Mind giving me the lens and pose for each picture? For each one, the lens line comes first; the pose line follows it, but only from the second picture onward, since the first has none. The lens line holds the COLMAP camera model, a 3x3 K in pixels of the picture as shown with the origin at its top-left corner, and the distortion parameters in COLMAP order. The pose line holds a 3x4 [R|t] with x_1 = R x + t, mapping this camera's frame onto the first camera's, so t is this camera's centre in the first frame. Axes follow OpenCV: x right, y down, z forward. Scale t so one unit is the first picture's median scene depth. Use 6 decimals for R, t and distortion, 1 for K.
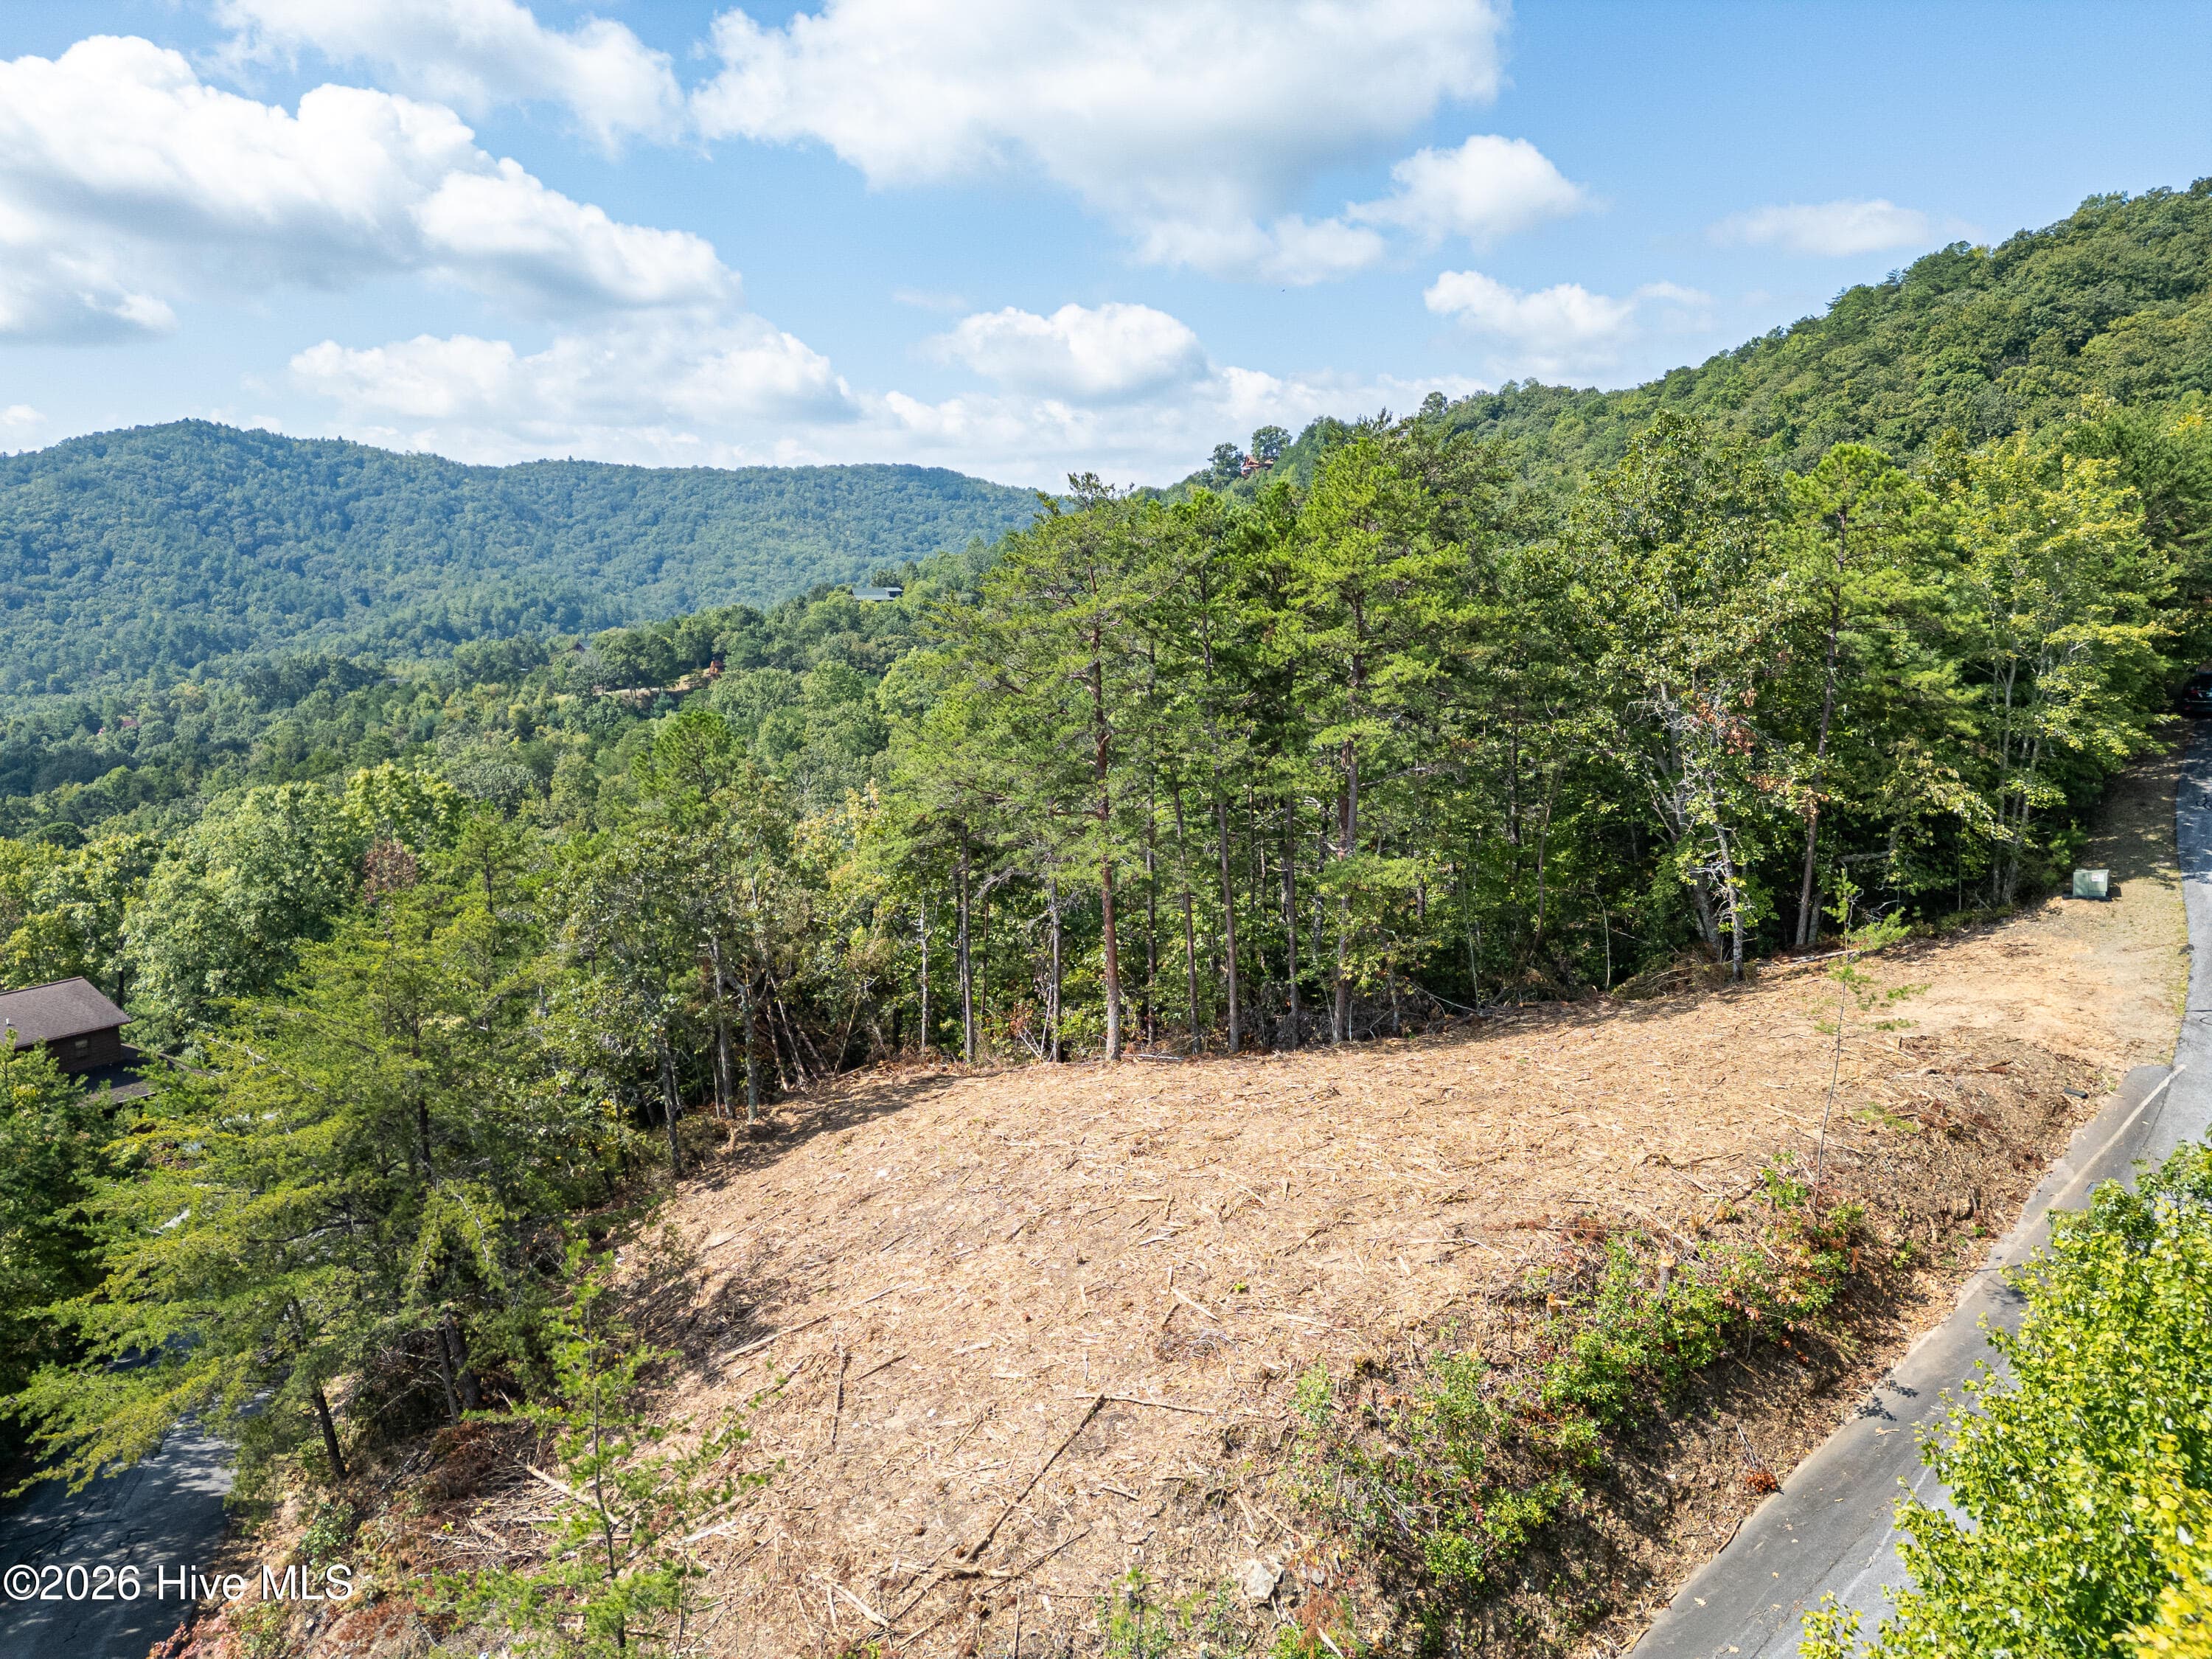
lens RADIAL K [[1537.4, 0, 1106.0], [0, 1537.4, 829.5], [0, 0, 1]] dist [0.109622, -0.116164]
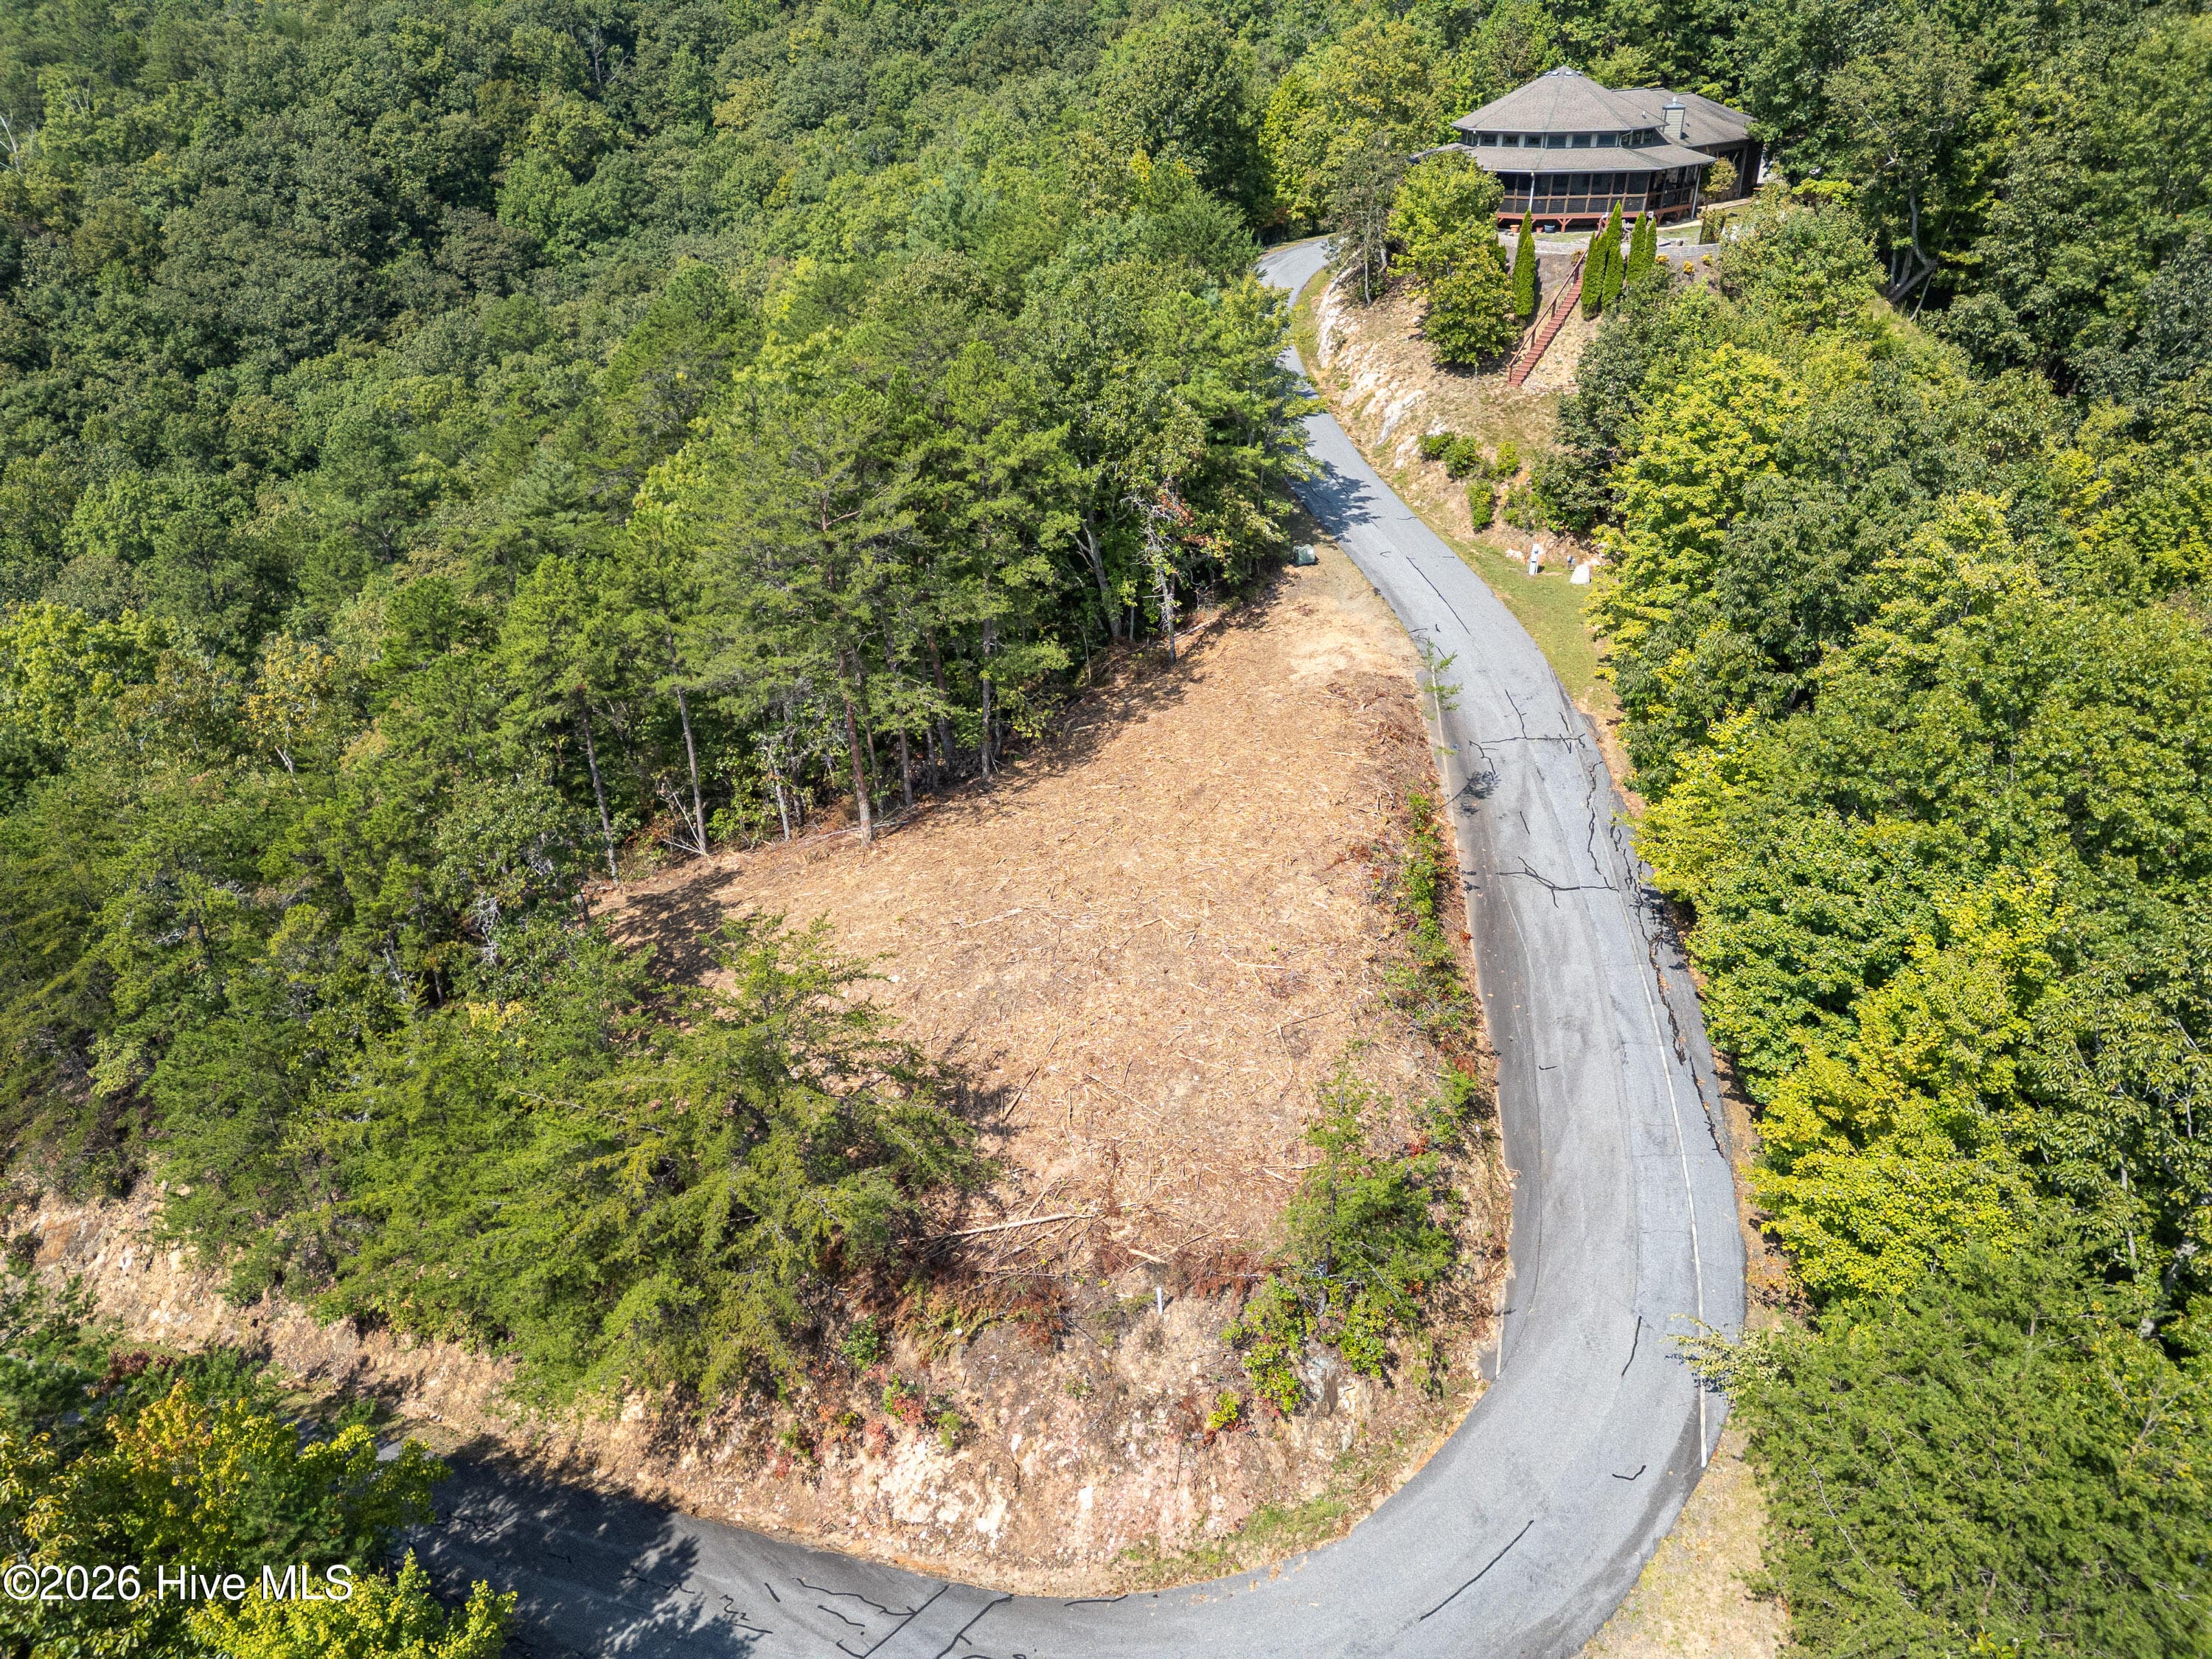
lens RADIAL K [[1541.5, 0, 1095.8], [0, 1541.5, 827.1], [0, 0, 1]] dist [0.077654, -0.077903]
pose [[0.693037, -0.322193, 0.644896, -0.096246], [0.119357, 0.933505, 0.338116, -0.038508], [-0.710952, -0.157354, 0.685410, -0.004807]]
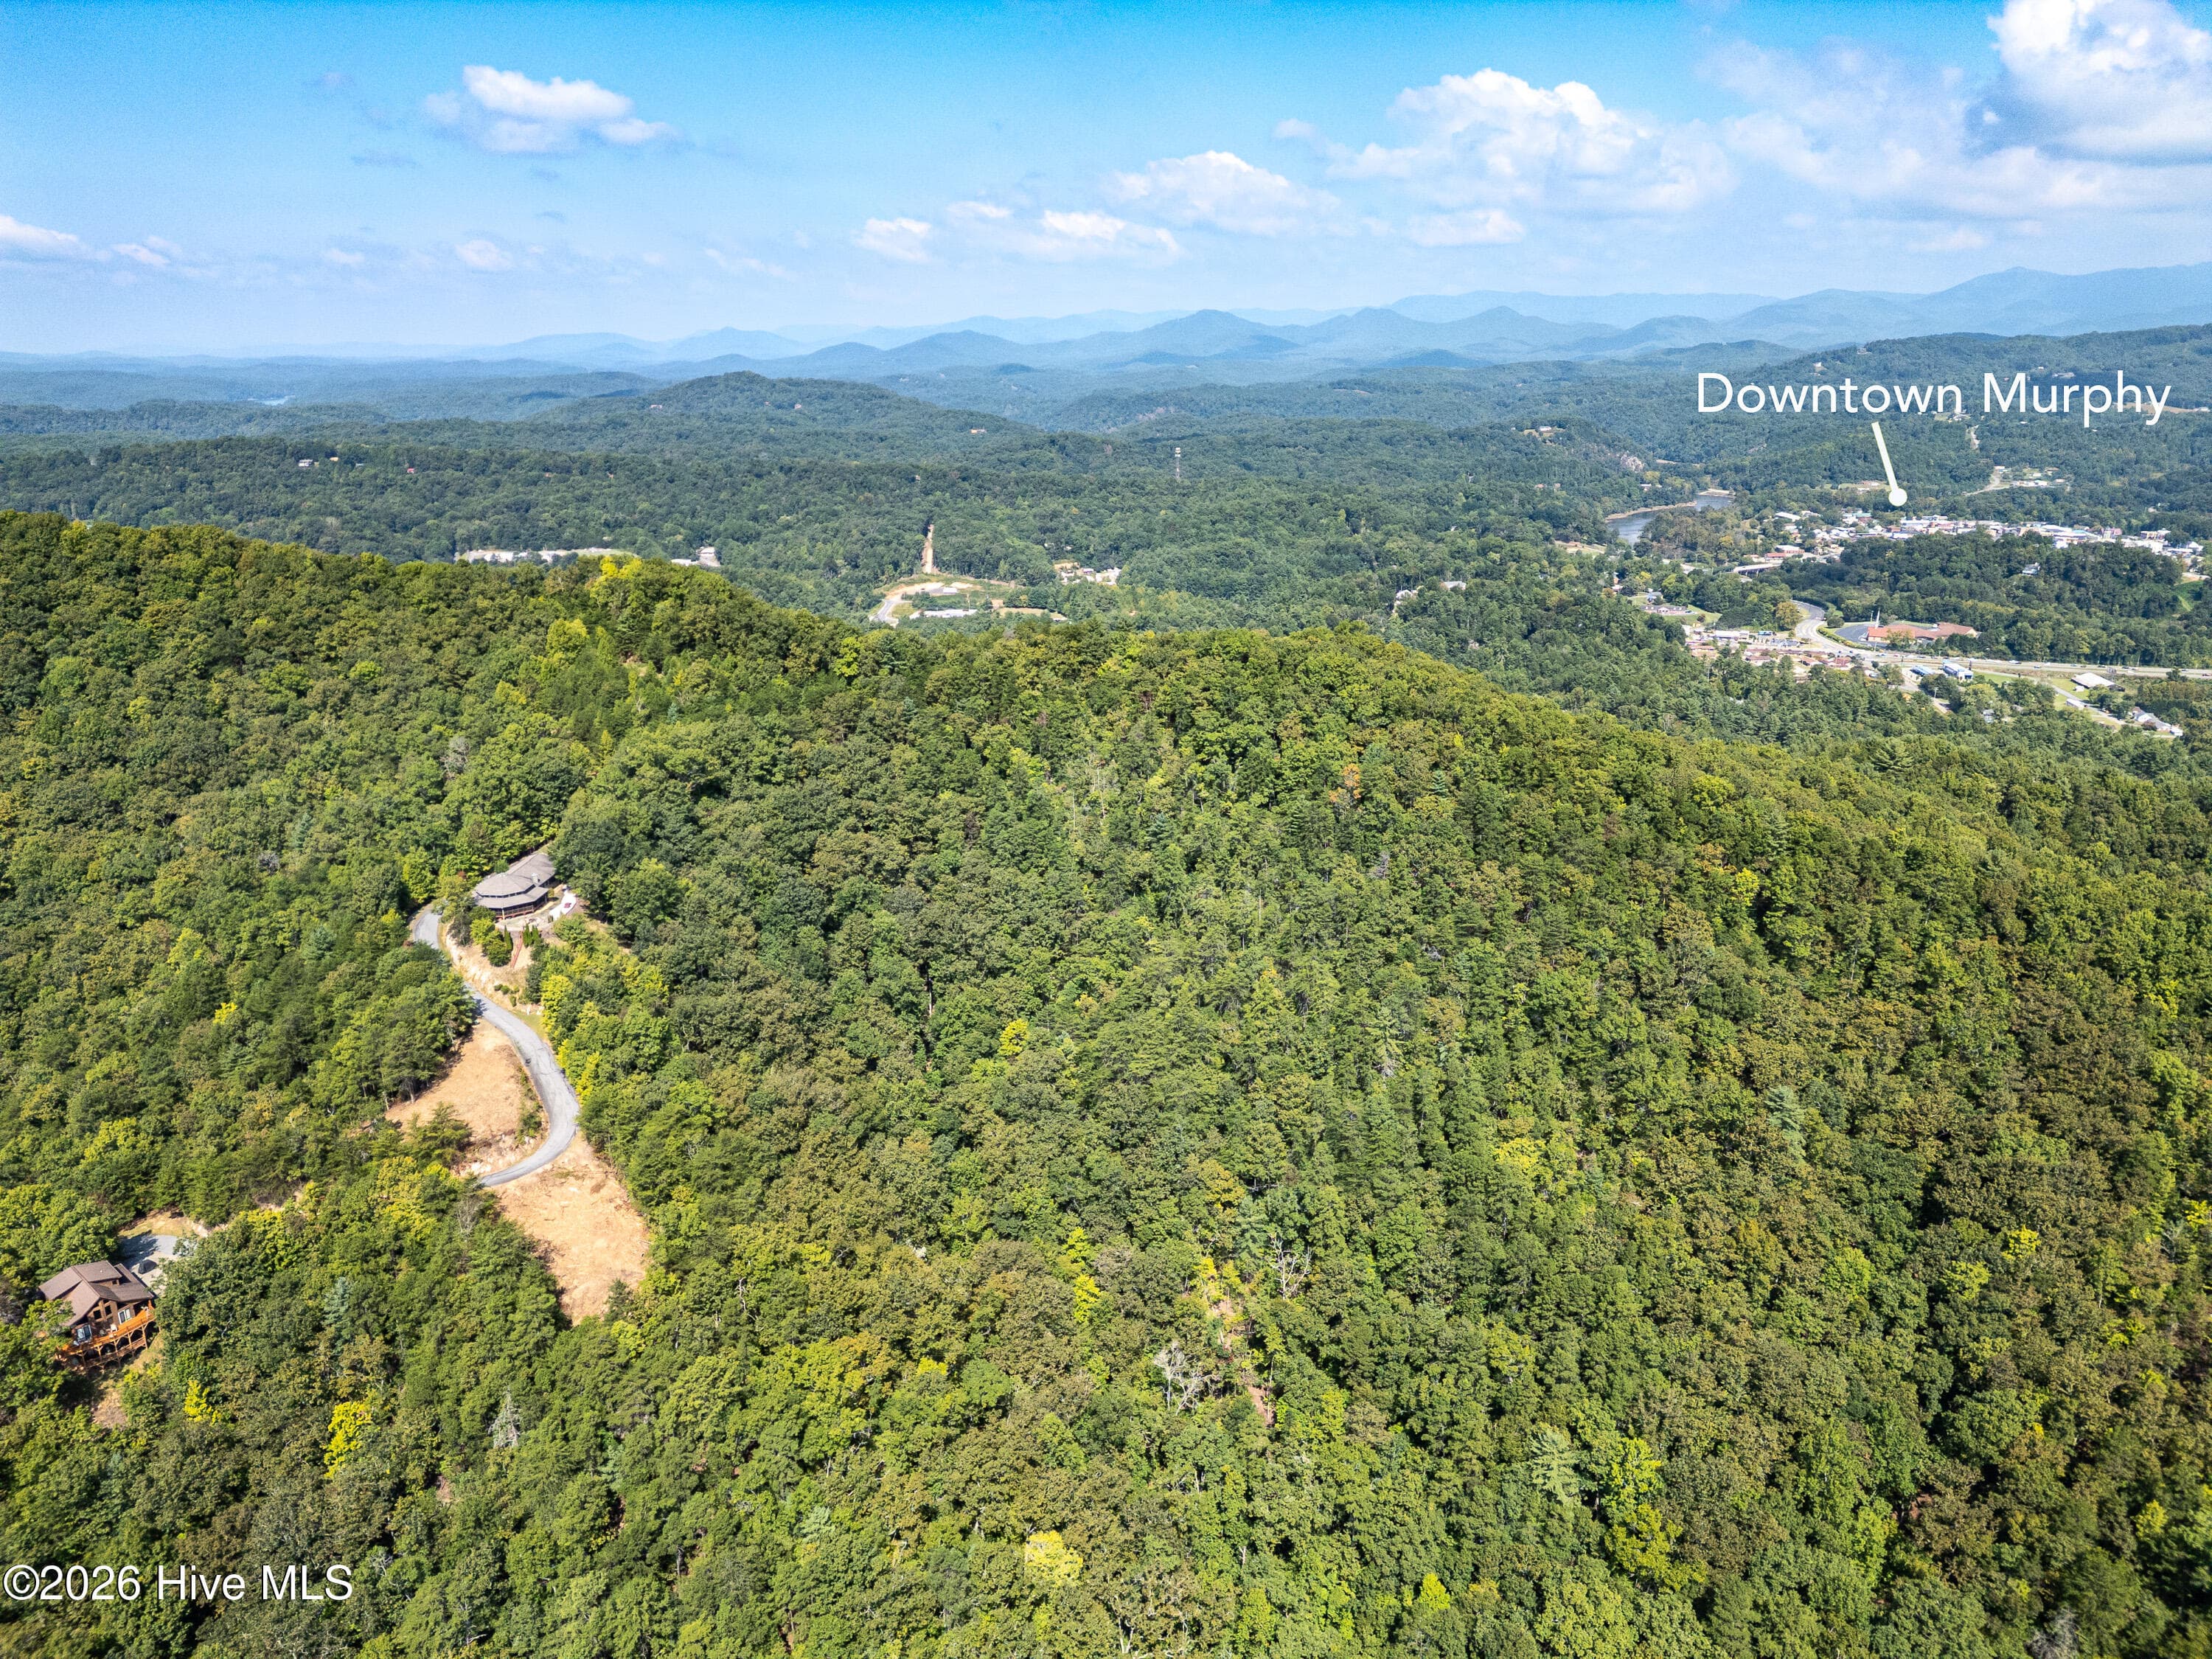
lens RADIAL K [[1541.5, 0, 1095.8], [0, 1541.5, 827.1], [0, 0, 1]] dist [0.077654, -0.077903]
pose [[0.109247, -0.289953, 0.950785, -0.820020], [0.162919, 0.948798, 0.270628, -0.332547], [-0.980573, 0.125336, 0.150892, -0.442135]]
